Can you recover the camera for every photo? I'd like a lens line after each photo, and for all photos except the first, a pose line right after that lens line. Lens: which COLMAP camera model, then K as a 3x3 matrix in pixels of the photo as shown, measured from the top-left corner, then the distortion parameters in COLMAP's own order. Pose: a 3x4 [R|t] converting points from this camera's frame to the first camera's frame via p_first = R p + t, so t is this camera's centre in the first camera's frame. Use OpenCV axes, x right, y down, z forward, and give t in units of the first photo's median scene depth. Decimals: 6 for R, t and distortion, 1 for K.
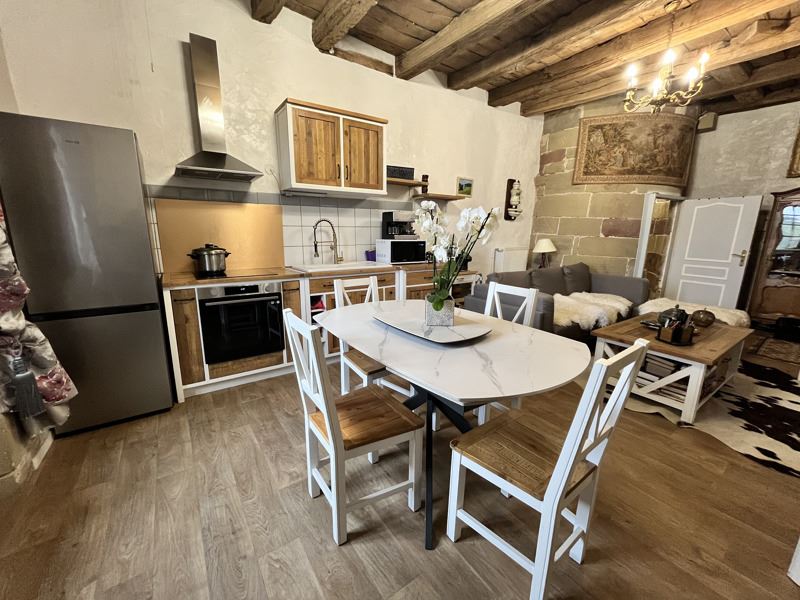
lens RADIAL K [[321.7, 0, 399.3], [0, 321.7, 299.8], [0, 0, 1]] dist [-0.002656, -0.000072]
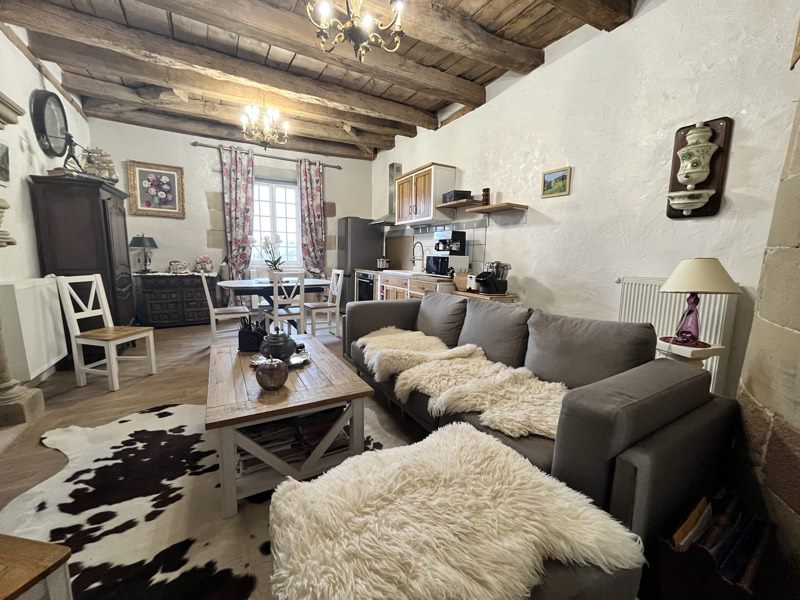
lens RADIAL K [[321.7, 0, 396.7], [0, 321.7, 298.3], [0, 0, 1]] dist [-0.002656, -0.000072]
pose [[-0.093875, 0.117520, -0.988623, 1.114314], [-0.228625, 0.963927, 0.136294, -0.153517], [0.968978, 0.238819, -0.063621, 0.917901]]
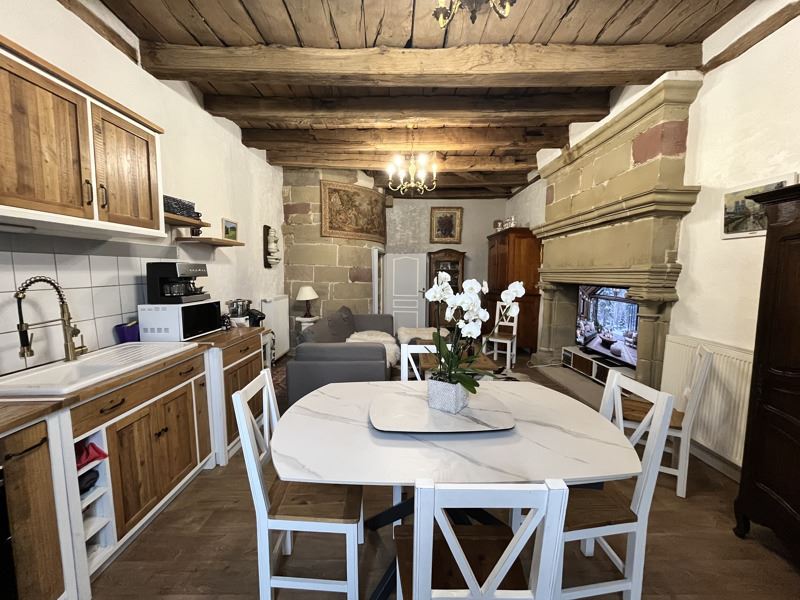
lens RADIAL K [[321.7, 0, 399.1], [0, 321.7, 300.3], [0, 0, 1]] dist [-0.002656, -0.000072]
pose [[0.576407, -0.084461, 0.812786, -0.276108], [0.177165, 0.983903, -0.023398, -0.092482], [-0.797726, 0.157484, 0.582092, 0.237298]]
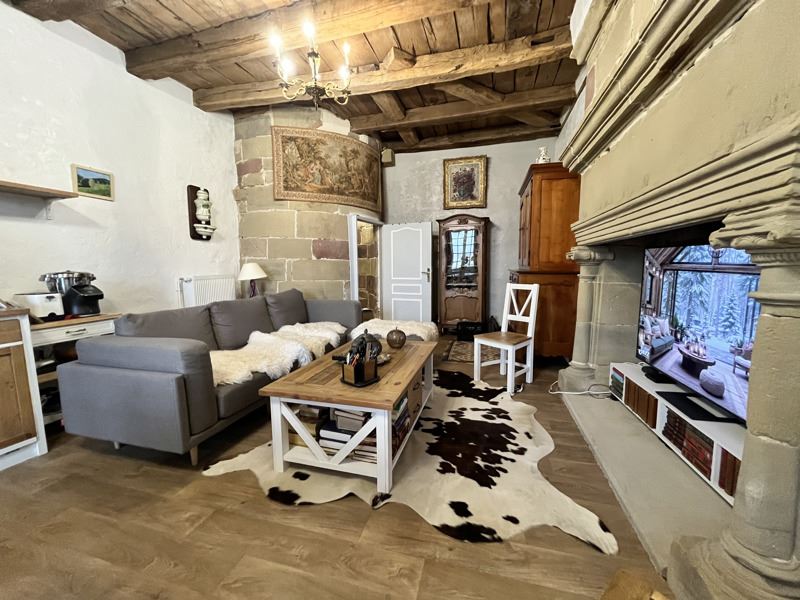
lens RADIAL K [[321.7, 0, 398.3], [0, 321.7, 299.8], [0, 0, 1]] dist [-0.002656, -0.000072]
pose [[0.774473, -0.090240, 0.626137, 0.297769], [0.154091, 0.986872, -0.048367, -0.003916], [-0.613553, 0.133941, 0.778211, 0.210883]]
